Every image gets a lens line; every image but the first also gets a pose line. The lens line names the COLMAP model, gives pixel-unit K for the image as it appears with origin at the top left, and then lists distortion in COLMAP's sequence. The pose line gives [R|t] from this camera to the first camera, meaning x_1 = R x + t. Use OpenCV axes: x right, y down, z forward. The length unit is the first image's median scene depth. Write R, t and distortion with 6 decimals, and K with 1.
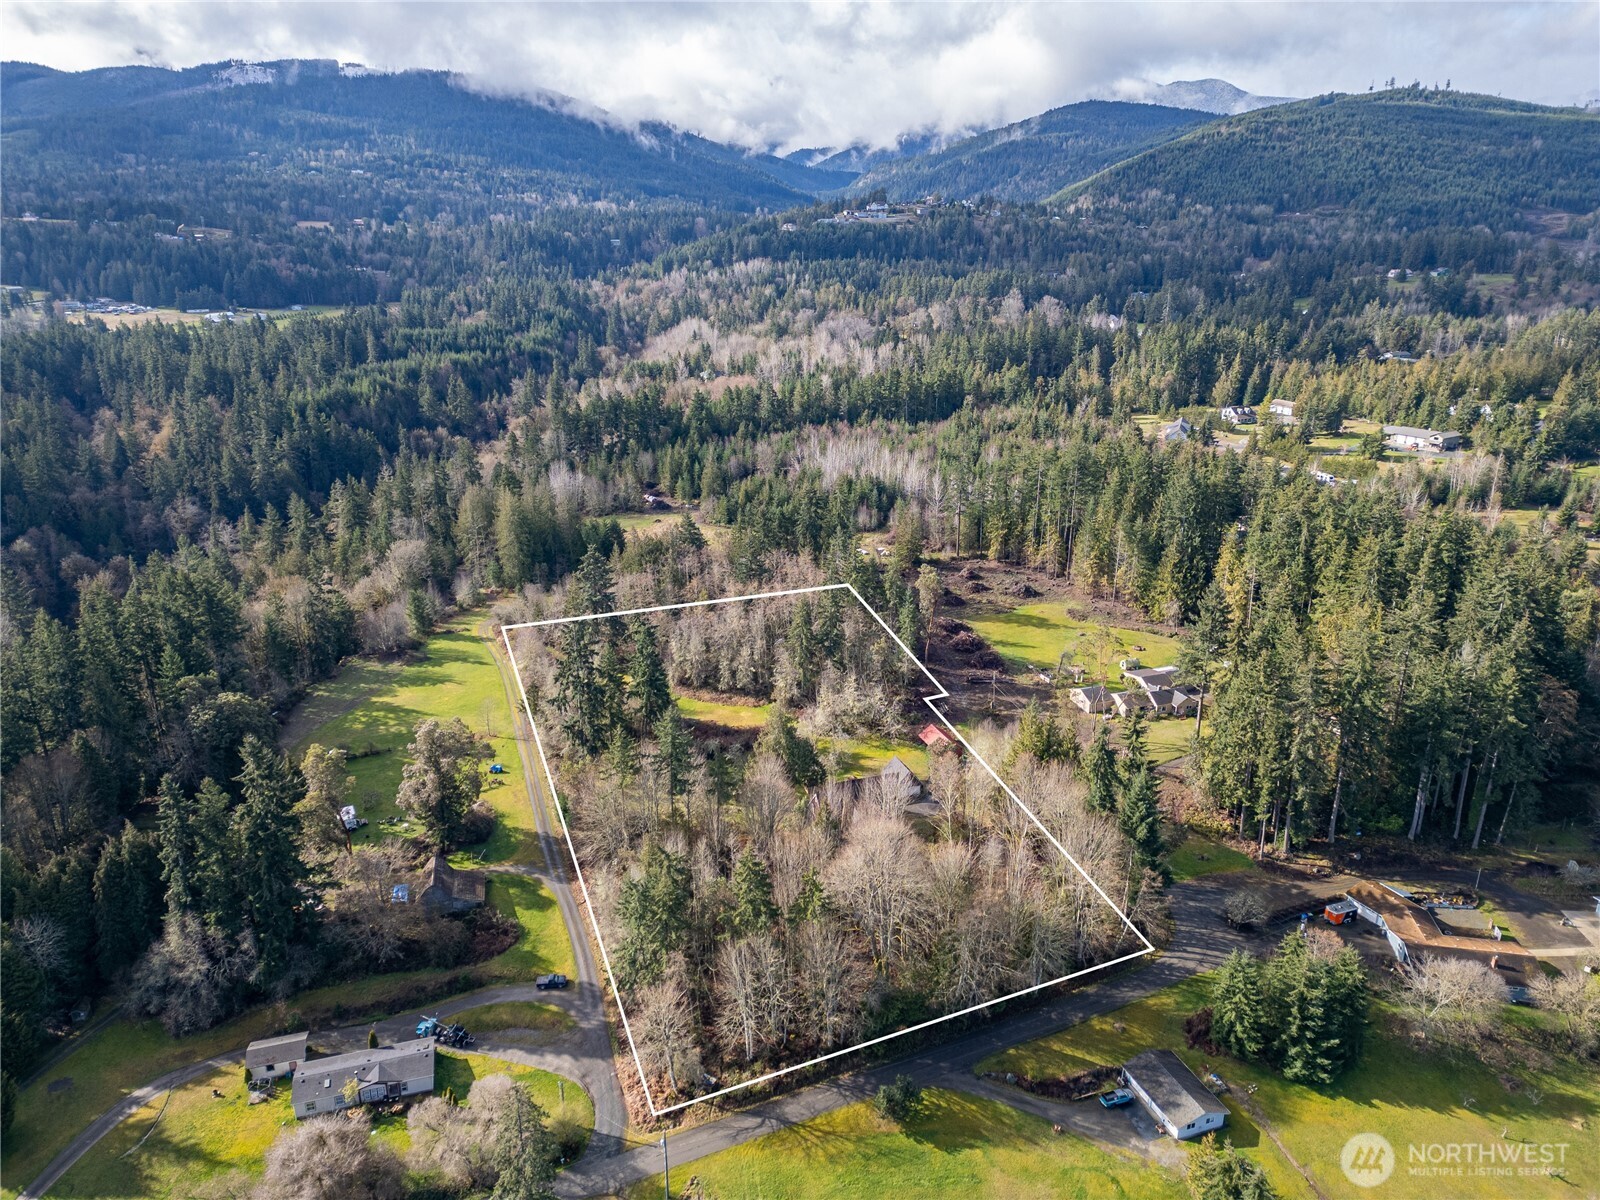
lens RADIAL K [[1107.1, 0, 716.5], [0, 1107.1, 600.5], [0, 0, 1]] dist [0.098691, -0.088835]
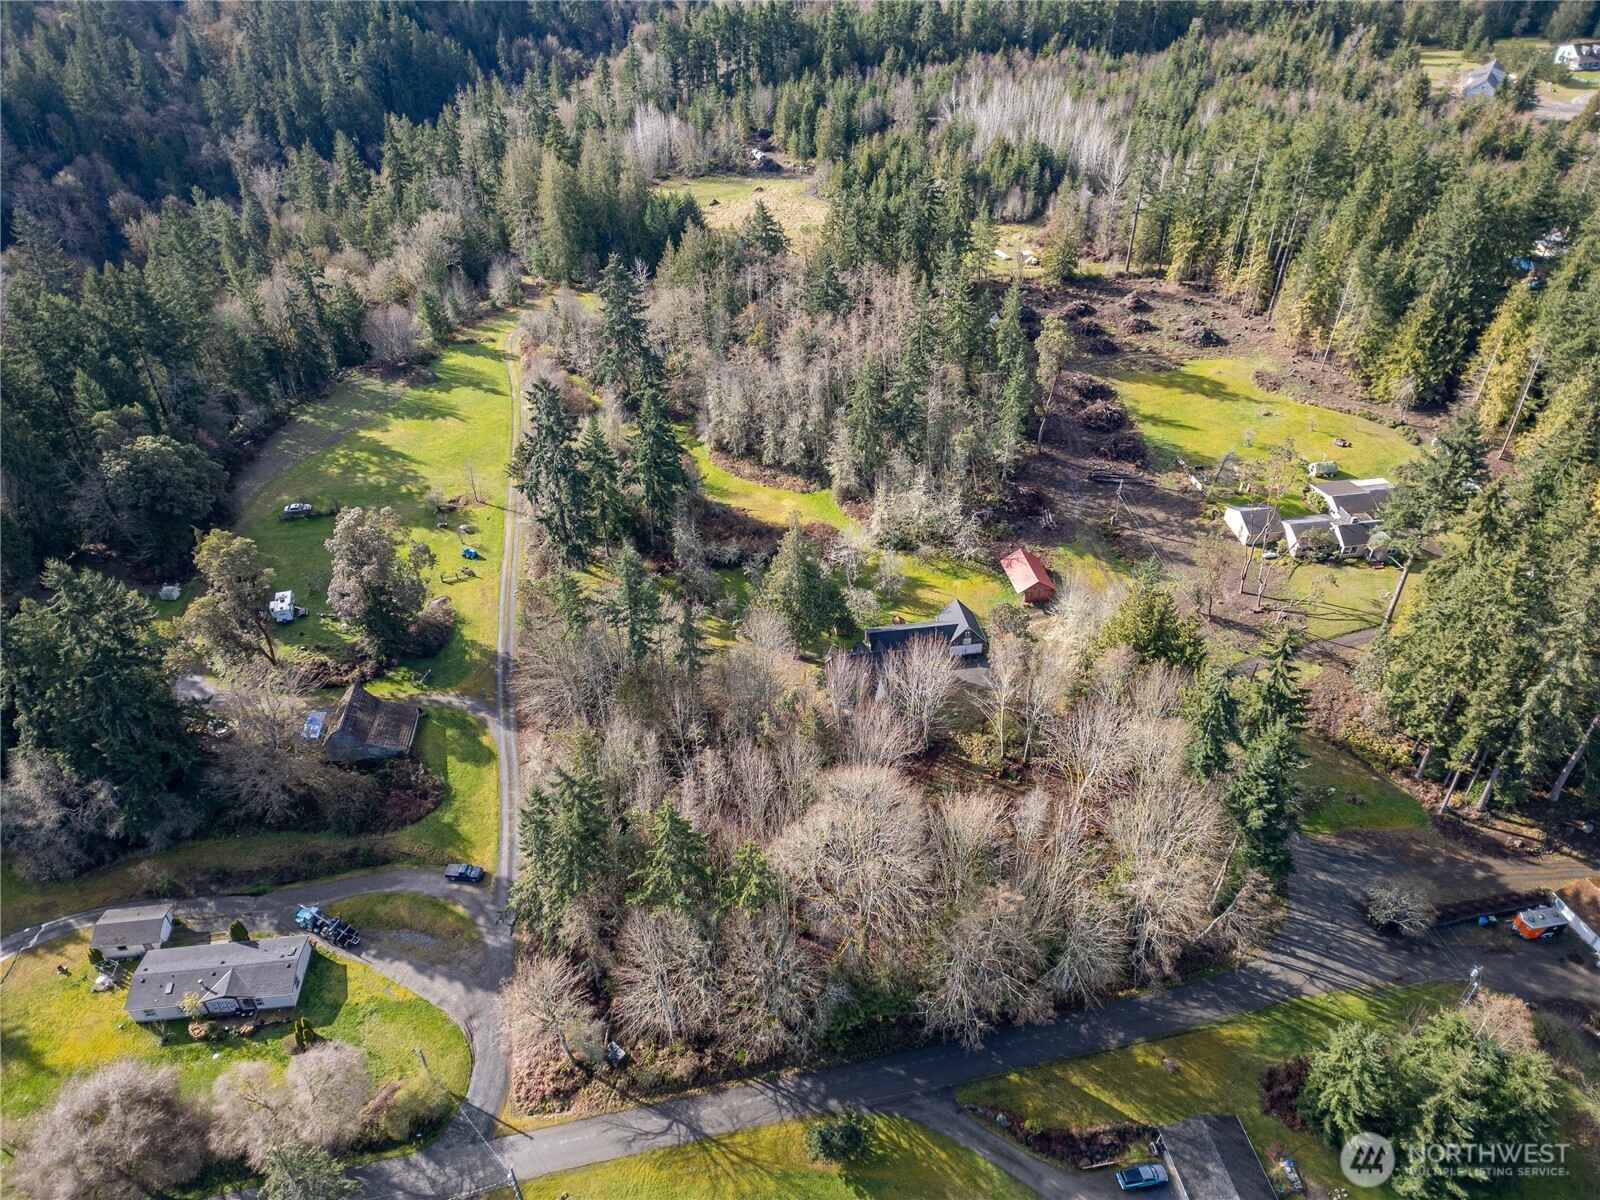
lens RADIAL K [[1142.8, 0, 730.8], [0, 1142.8, 604.6], [0, 0, 1]] dist [0.067150, -0.047166]
pose [[0.989223, 0.084763, -0.119382, 0.088237], [-0.044113, 0.950035, 0.309009, -0.075735], [0.139610, -0.300413, 0.943537, 0.216112]]
